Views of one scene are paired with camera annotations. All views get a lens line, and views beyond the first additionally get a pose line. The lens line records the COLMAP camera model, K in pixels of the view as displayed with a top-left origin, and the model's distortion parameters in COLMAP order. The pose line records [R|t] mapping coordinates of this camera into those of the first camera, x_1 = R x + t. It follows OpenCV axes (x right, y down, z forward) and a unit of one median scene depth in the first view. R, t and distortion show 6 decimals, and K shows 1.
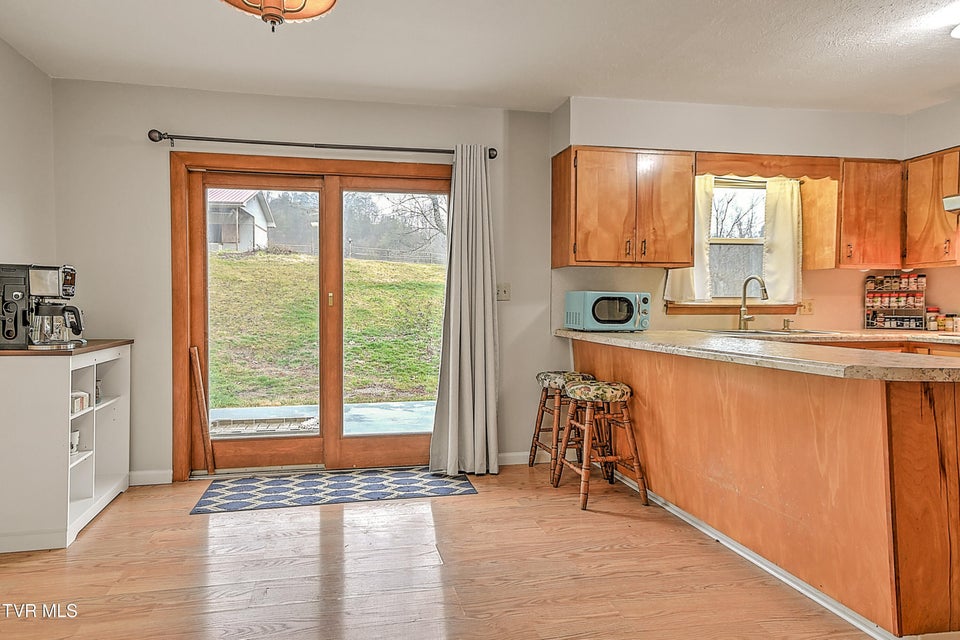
lens RADIAL K [[544.8, 0, 411.1], [0, 544.8, 317.5], [0, 0, 1]] dist [0.019843, -0.000647]
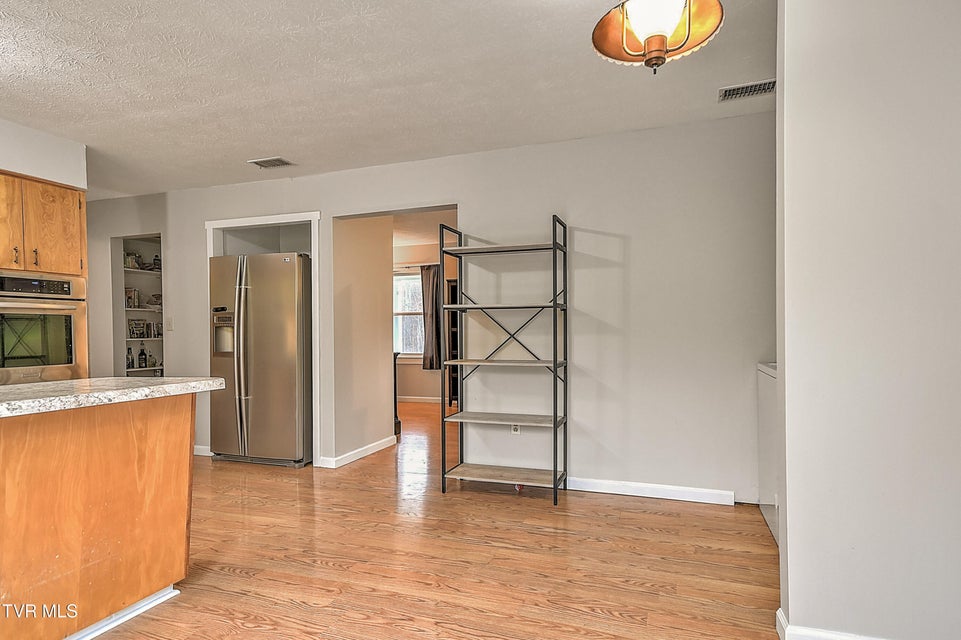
lens RADIAL K [[517.9, 0, 482.4], [0, 517.9, 345.2], [0, 0, 1]] dist [0.041985, -0.000355]
pose [[-0.874609, -0.004438, 0.484809, -0.191967], [0.020928, 0.998680, 0.046897, -0.020951], [-0.484377, 0.051163, -0.873362, 0.859703]]
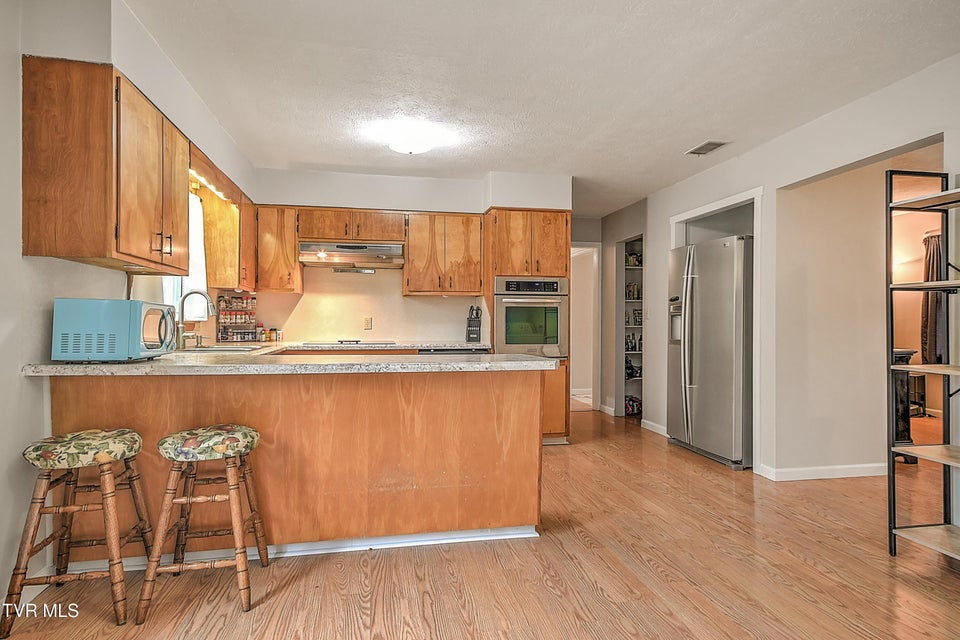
lens RADIAL K [[523.6, 0, 485.9], [0, 523.6, 321.1], [0, 0, 1]] dist [0.022499, 0.000412]
pose [[-0.055965, 0.001150, 0.998432, -0.326451], [0.019393, 0.999812, -0.000065, -0.014834], [-0.998244, 0.019359, -0.055977, 0.603755]]
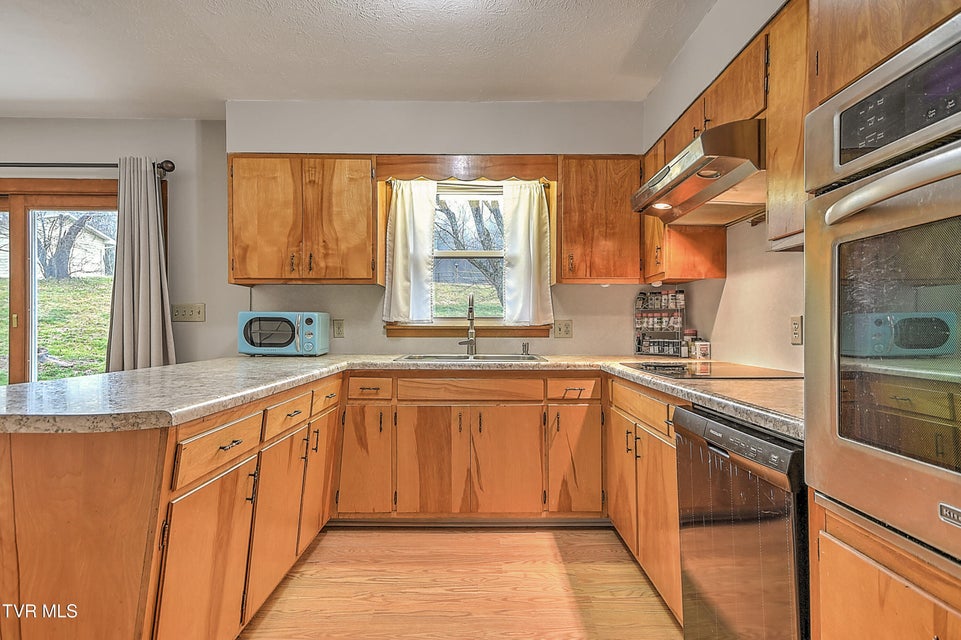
lens RADIAL K [[523.4, 0, 497.0], [0, 523.4, 323.7], [0, 0, 1]] dist [0.018761, -0.000499]
pose [[0.987137, -0.001190, -0.159874, 0.863981], [-0.003399, 0.999590, -0.028428, -0.003930], [0.159843, 0.028606, 0.986728, 0.201023]]
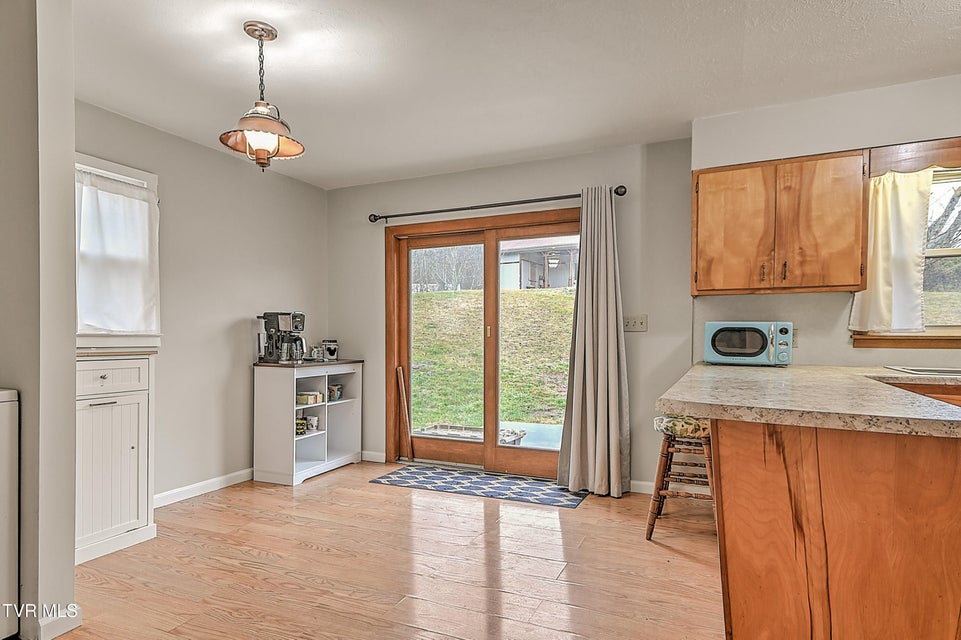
lens RADIAL K [[527.7, 0, 481.9], [0, 527.7, 348.9], [0, 0, 1]] dist [0.031854, 0.000763]
pose [[0.826802, 0.014000, -0.562319, 0.506596], [-0.012668, 0.999900, 0.006269, -0.001595], [0.562350, 0.001940, 0.826897, 0.015435]]
